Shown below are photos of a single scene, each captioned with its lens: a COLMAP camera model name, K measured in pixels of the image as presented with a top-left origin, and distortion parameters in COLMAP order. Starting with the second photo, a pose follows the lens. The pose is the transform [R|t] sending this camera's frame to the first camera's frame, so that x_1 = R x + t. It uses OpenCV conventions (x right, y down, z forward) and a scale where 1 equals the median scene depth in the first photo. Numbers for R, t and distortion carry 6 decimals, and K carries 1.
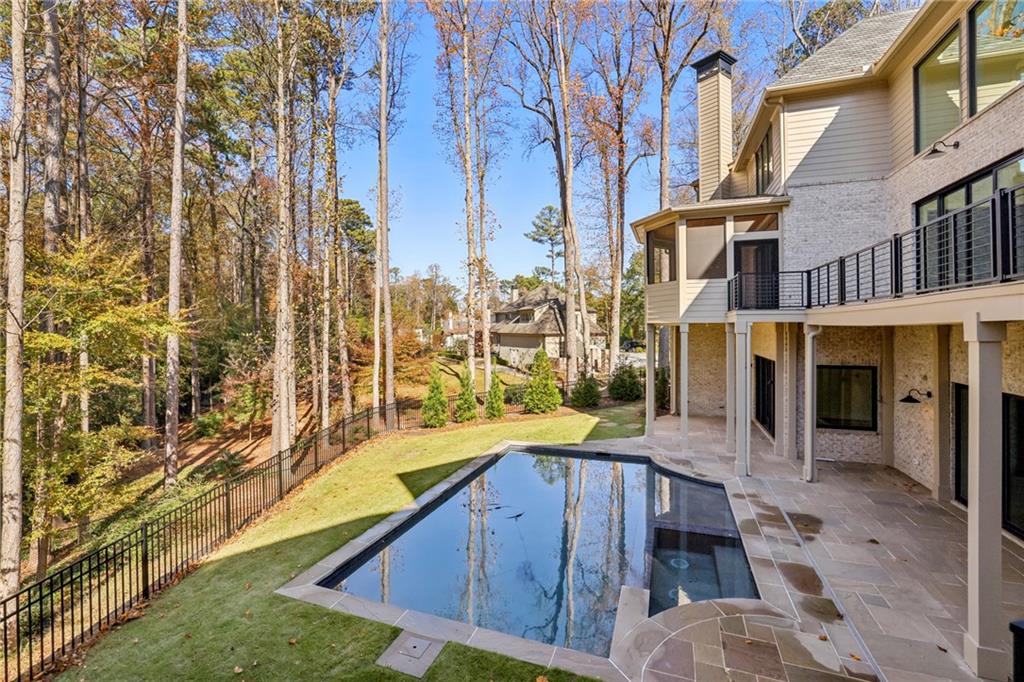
lens RADIAL K [[451.7, 0, 506.6], [0, 451.7, 319.4], [0, 0, 1]] dist [-0.051335, 0.021584]
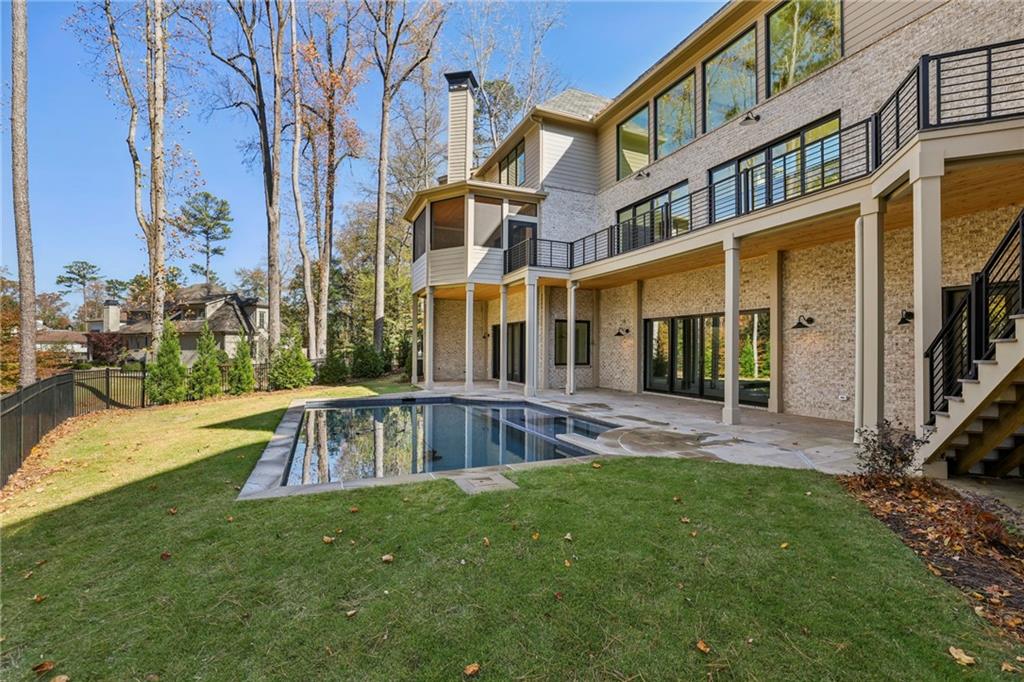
lens RADIAL K [[443.2, 0, 512.0], [0, 443.2, 341.0], [0, 0, 1]] dist [-0.027776, 0.000536]
pose [[0.719726, 0.023001, 0.693878, -0.318221], [-0.017296, 0.999735, -0.015200, 0.174909], [-0.694043, -0.001061, 0.719933, 0.104856]]
